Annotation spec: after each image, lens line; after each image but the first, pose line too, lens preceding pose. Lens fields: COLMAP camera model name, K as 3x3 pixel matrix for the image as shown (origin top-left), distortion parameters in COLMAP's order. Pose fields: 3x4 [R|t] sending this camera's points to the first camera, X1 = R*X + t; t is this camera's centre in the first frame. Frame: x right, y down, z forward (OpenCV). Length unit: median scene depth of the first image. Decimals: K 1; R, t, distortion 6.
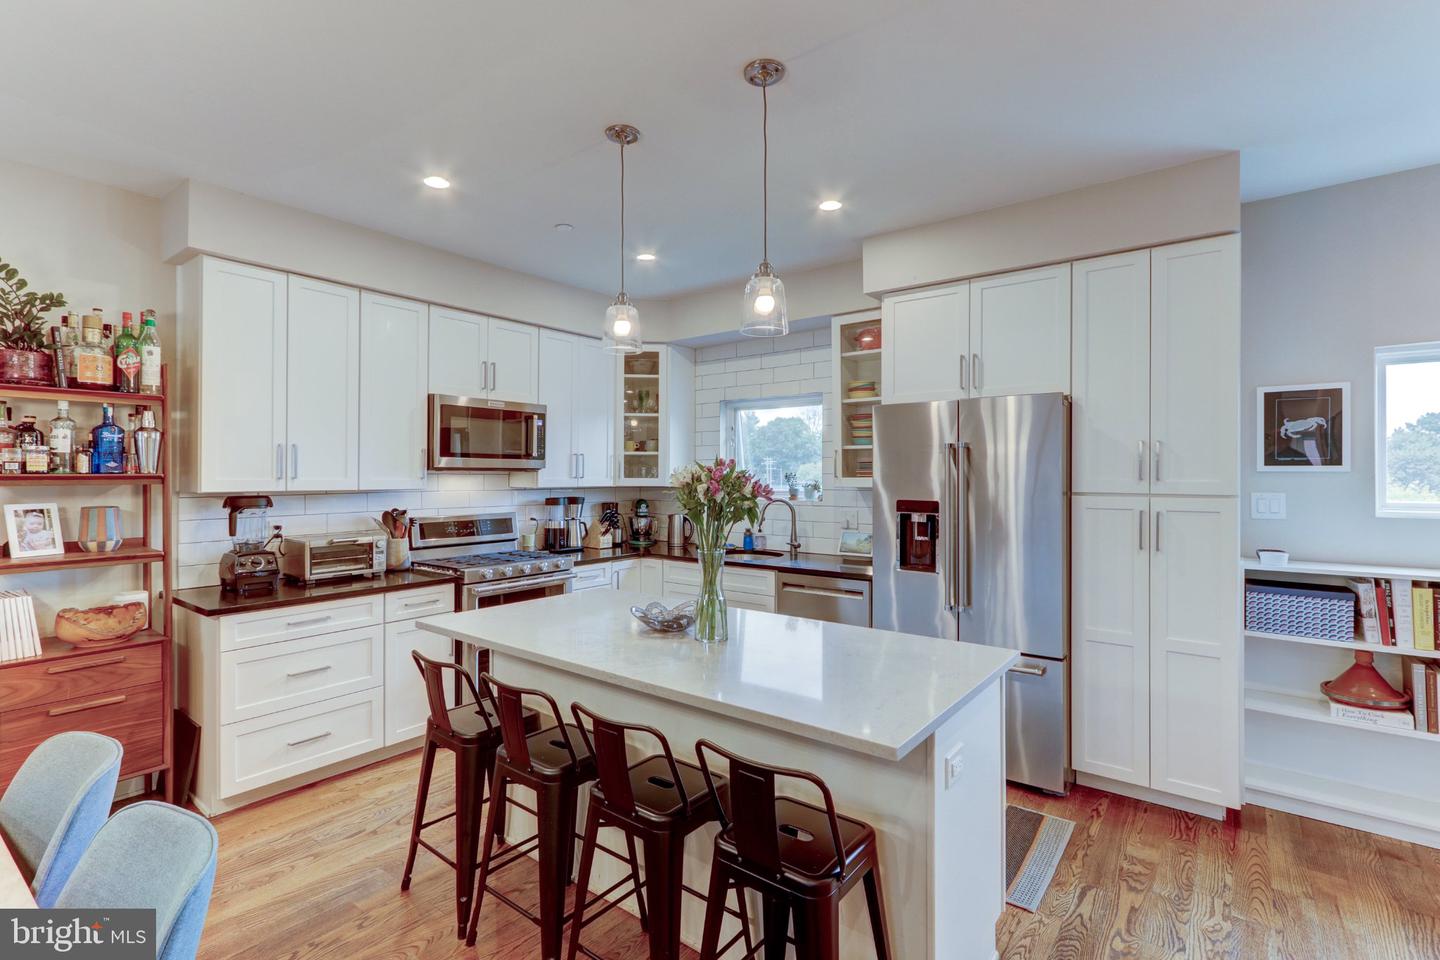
lens RADIAL K [[673.1, 0, 729.8], [0, 673.1, 479.6], [0, 0, 1]] dist [0.001055, 0.002972]
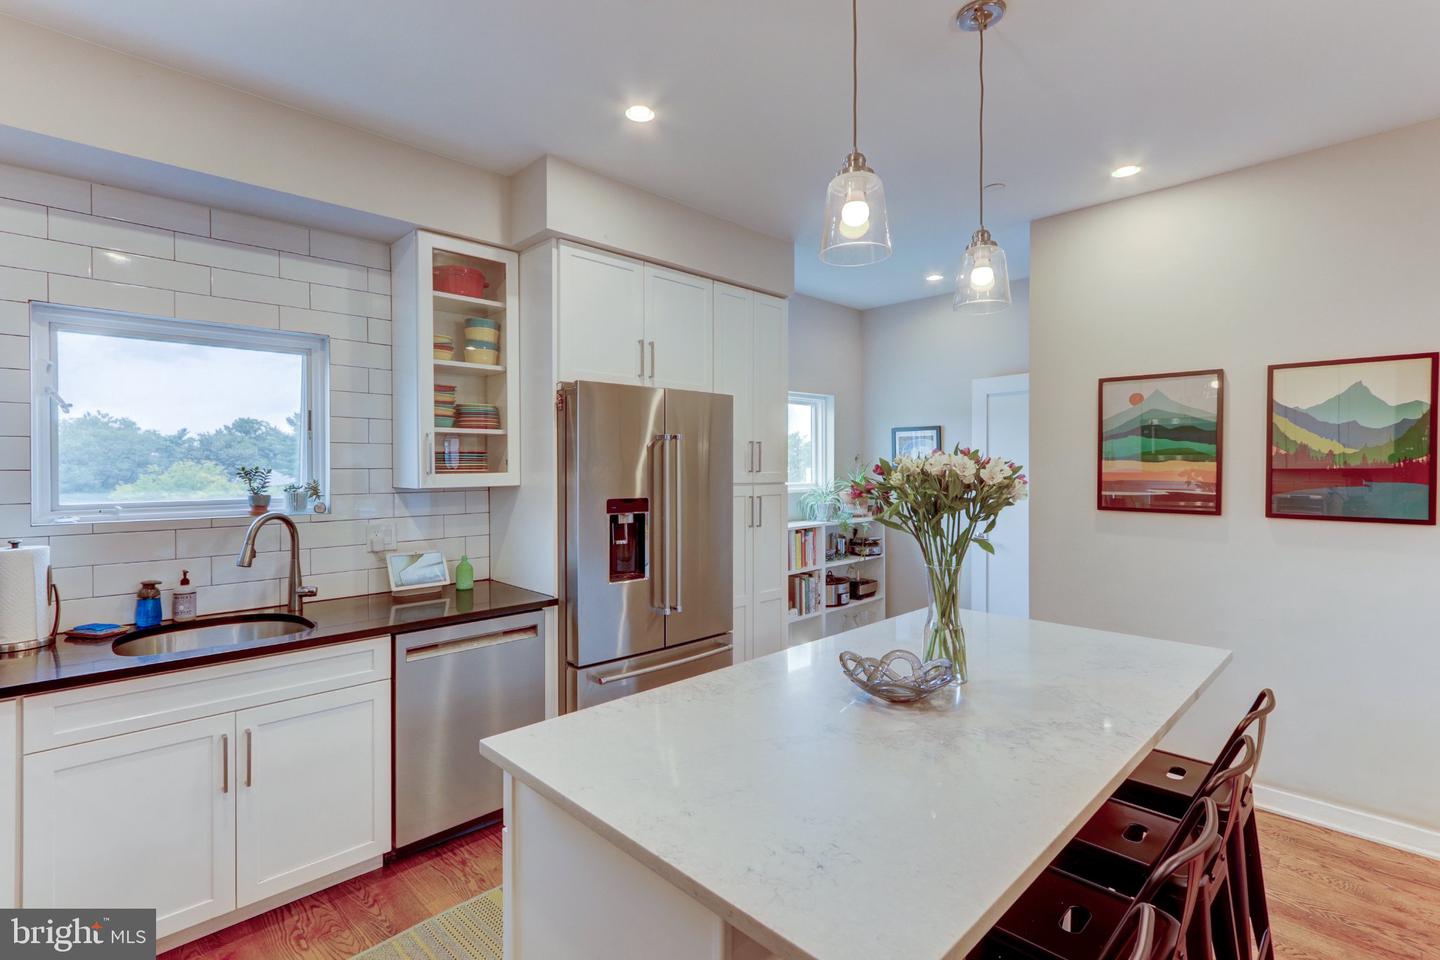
lens RADIAL K [[673.1, 0, 685.0], [0, 673.1, 470.2], [0, 0, 1]] dist [0.001055, 0.002972]
pose [[0.163466, -0.006759, 0.986526, -0.582948], [0.013453, 0.999899, 0.004621, -0.008134], [-0.986457, 0.012517, 0.163540, 0.815332]]
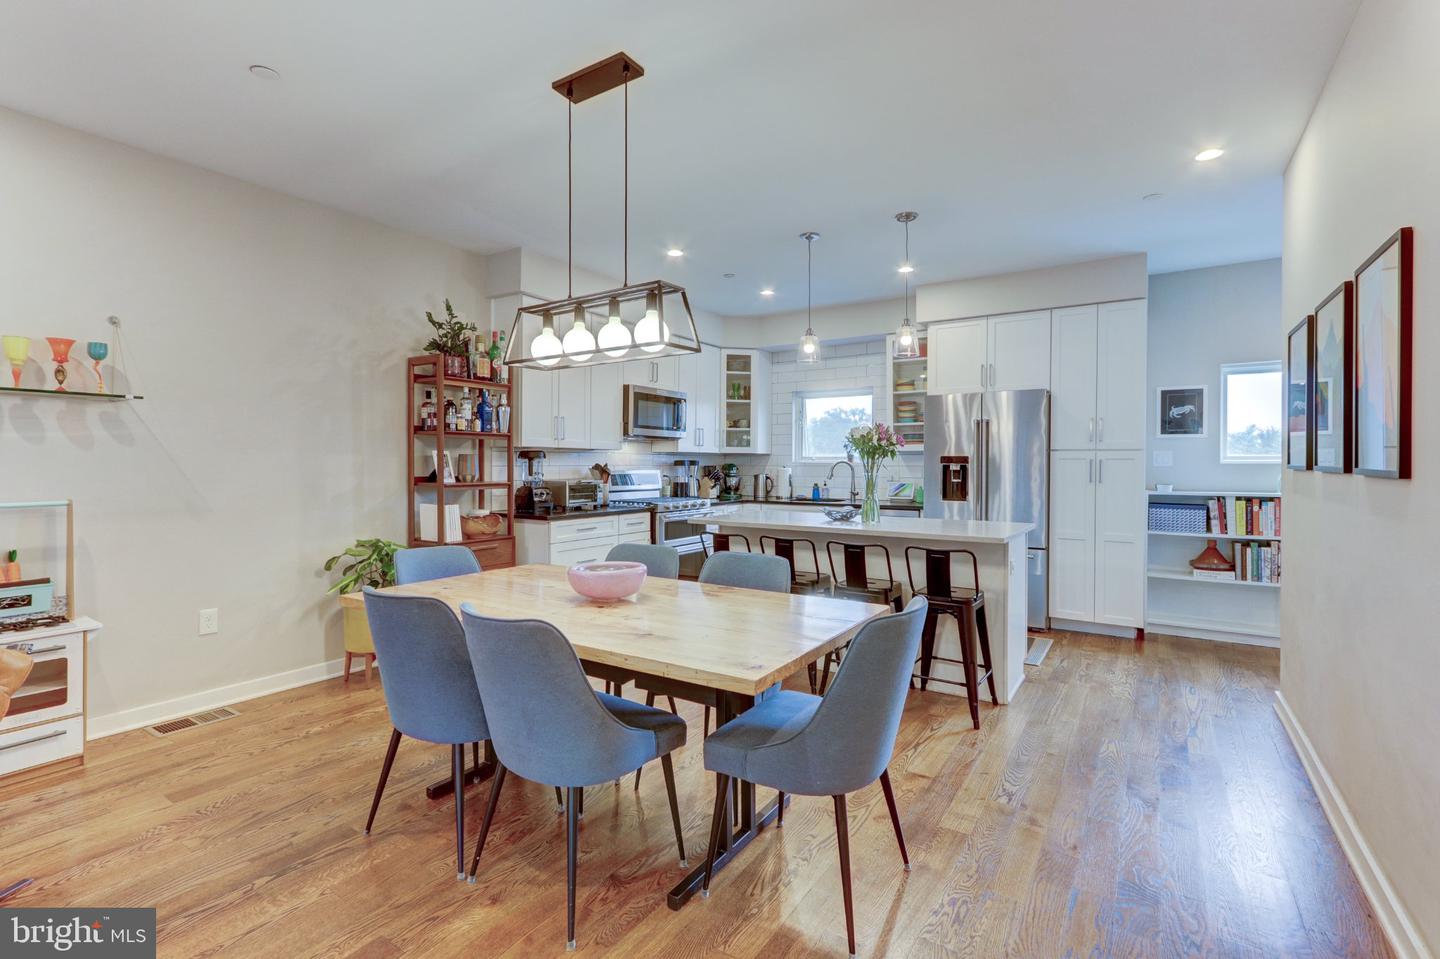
lens RADIAL K [[673.1, 0, 729.8], [0, 673.1, 479.8], [0, 0, 1]] dist [0.001055, 0.002972]
pose [[0.996597, 0.000570, 0.082422, -0.392923], [-0.001716, 0.999903, 0.013839, 0.068337], [-0.082406, -0.013934, 0.996501, -0.555248]]
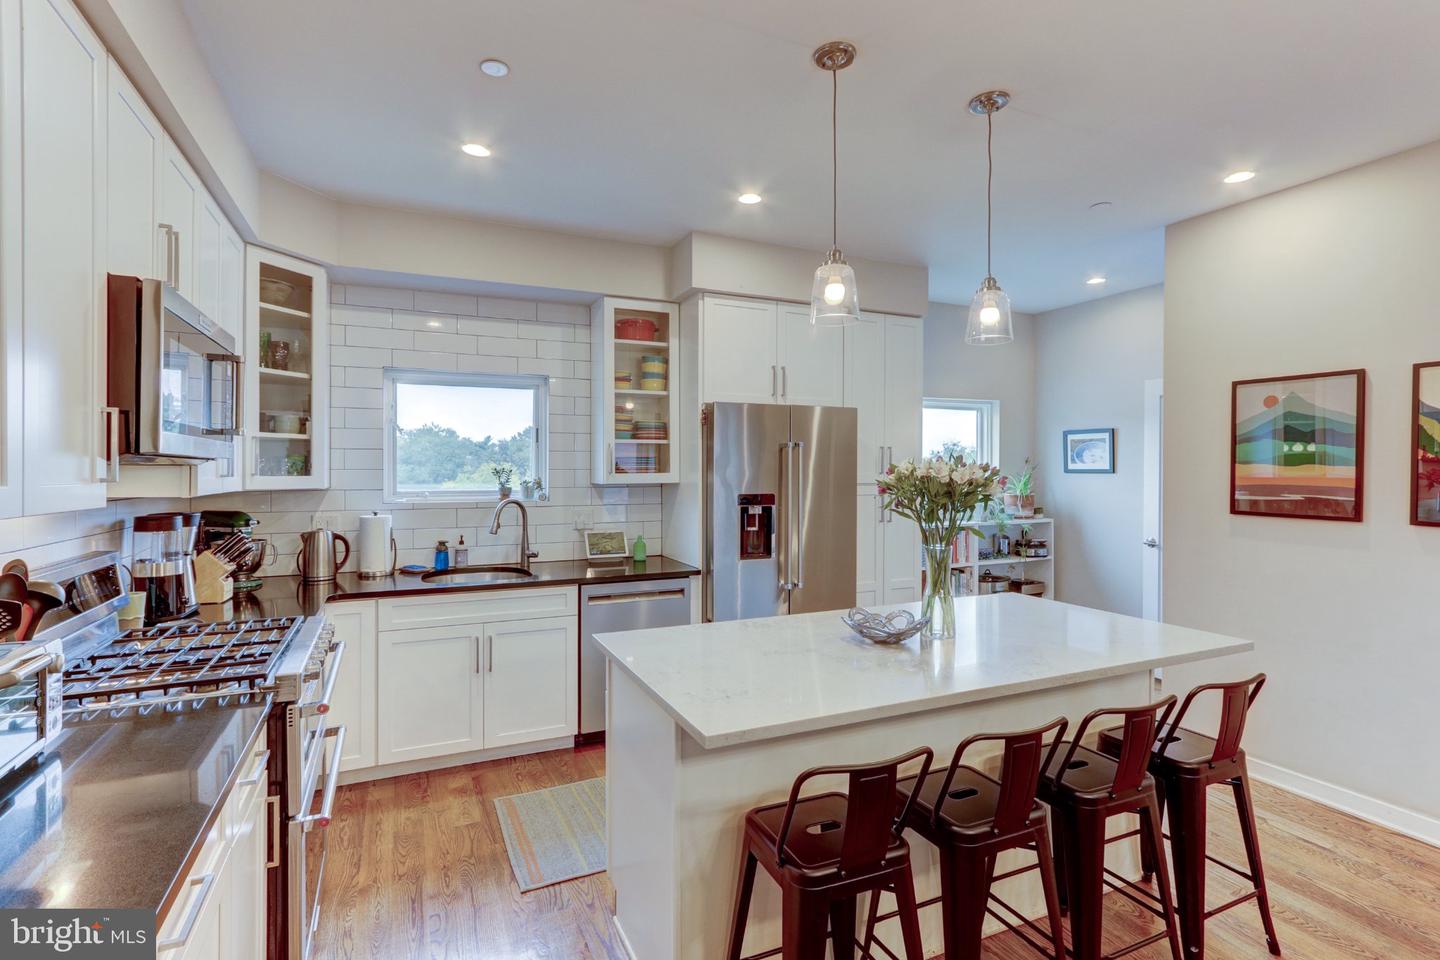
lens RADIAL K [[673.1, 0, 694.0], [0, 673.1, 472.0], [0, 0, 1]] dist [0.001055, 0.002972]
pose [[0.487004, -0.005103, 0.873385, -0.745884], [0.009021, 0.999959, 0.000813, -0.006087], [-0.873353, 0.007483, 0.487030, 0.579393]]
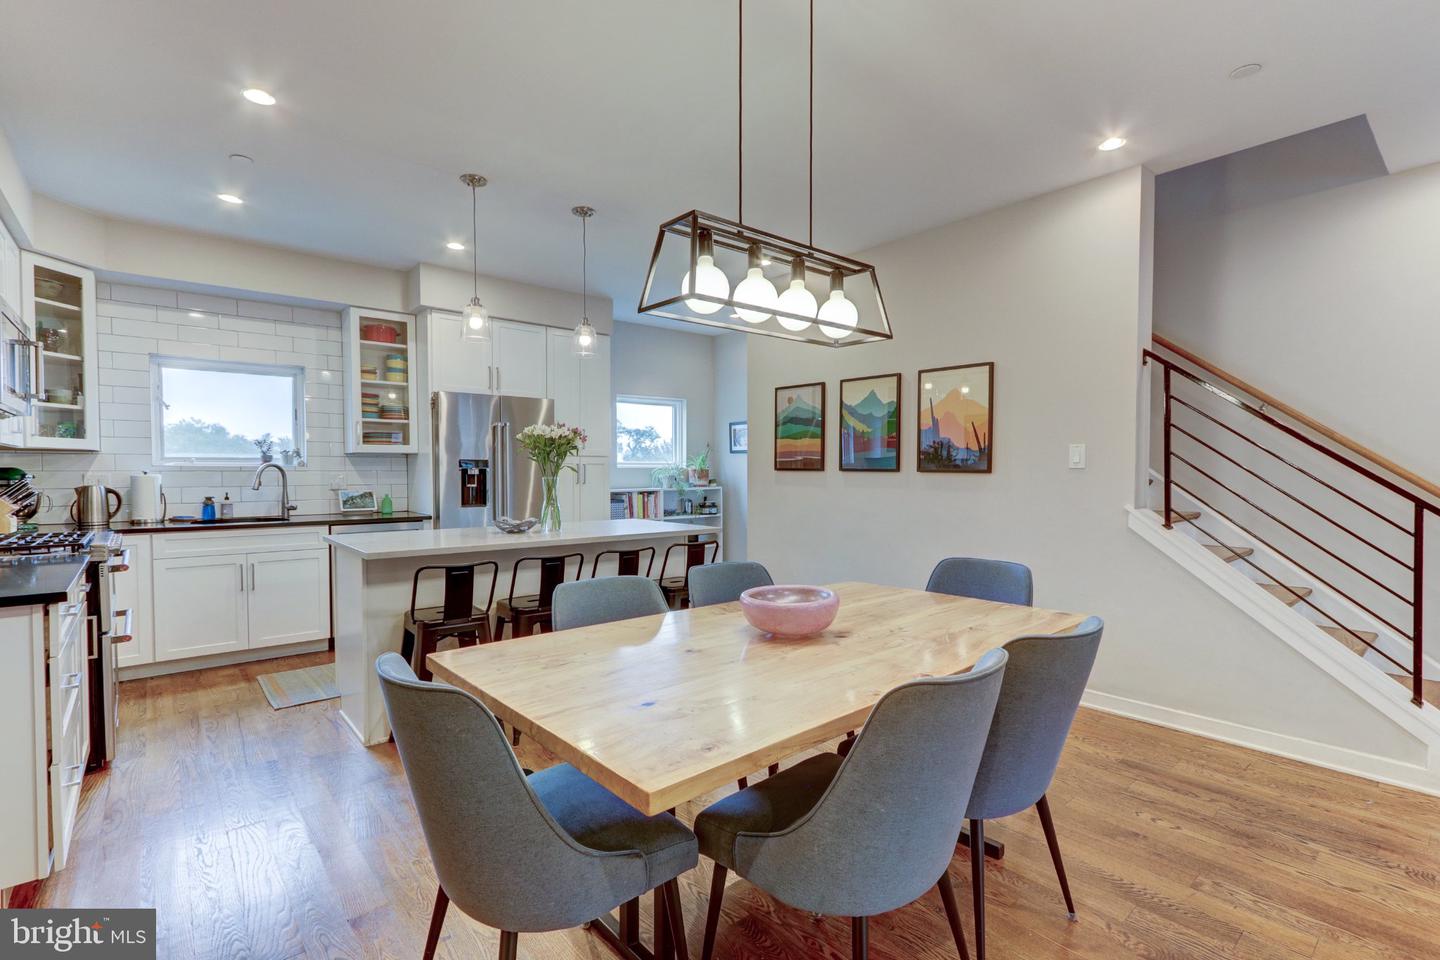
lens RADIAL K [[673.1, 0, 698.6], [0, 673.1, 495.1], [0, 0, 1]] dist [0.001055, 0.002972]
pose [[0.235135, -0.033943, 0.971370, -1.093838], [0.010099, 0.999421, 0.032478, 0.069005], [-0.971910, 0.002174, 0.235342, 0.172482]]
